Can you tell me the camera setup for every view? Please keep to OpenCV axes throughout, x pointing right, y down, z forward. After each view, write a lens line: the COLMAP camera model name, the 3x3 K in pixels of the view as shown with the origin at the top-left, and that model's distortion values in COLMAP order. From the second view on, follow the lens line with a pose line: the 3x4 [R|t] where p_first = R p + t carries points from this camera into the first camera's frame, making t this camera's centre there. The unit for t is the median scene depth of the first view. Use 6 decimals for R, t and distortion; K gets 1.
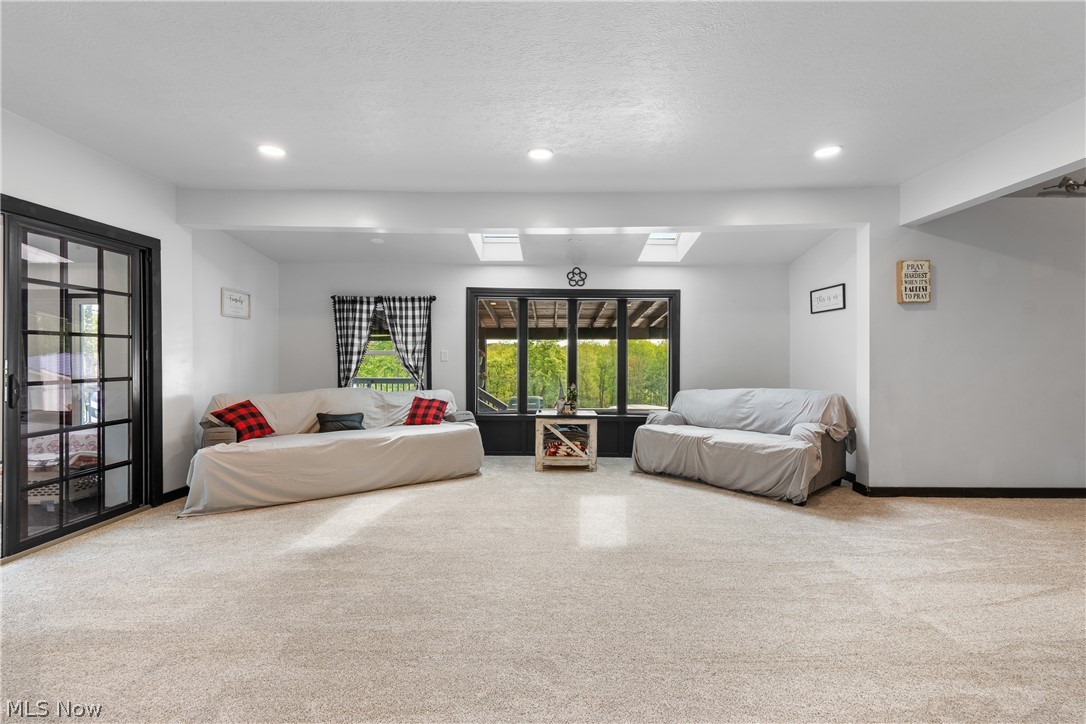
lens RADIAL K [[483.8, 0, 543.2], [0, 483.8, 357.0], [0, 0, 1]] dist [0.000776, -0.001951]
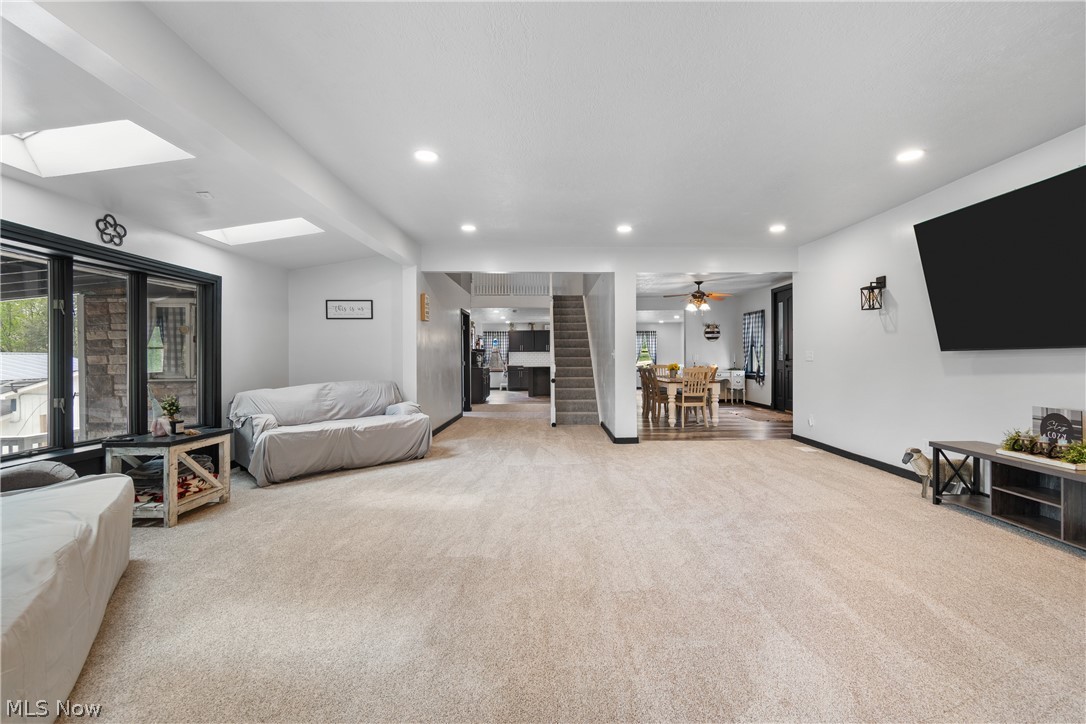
lens RADIAL K [[483.8, 0, 559.1], [0, 483.8, 356.4], [0, 0, 1]] dist [0.000776, -0.001951]
pose [[-0.036224, 0.001667, 0.999342, -0.682129], [0.009267, 0.999956, -0.001332, 0.010315], [-0.999301, 0.009212, -0.036238, 0.493780]]
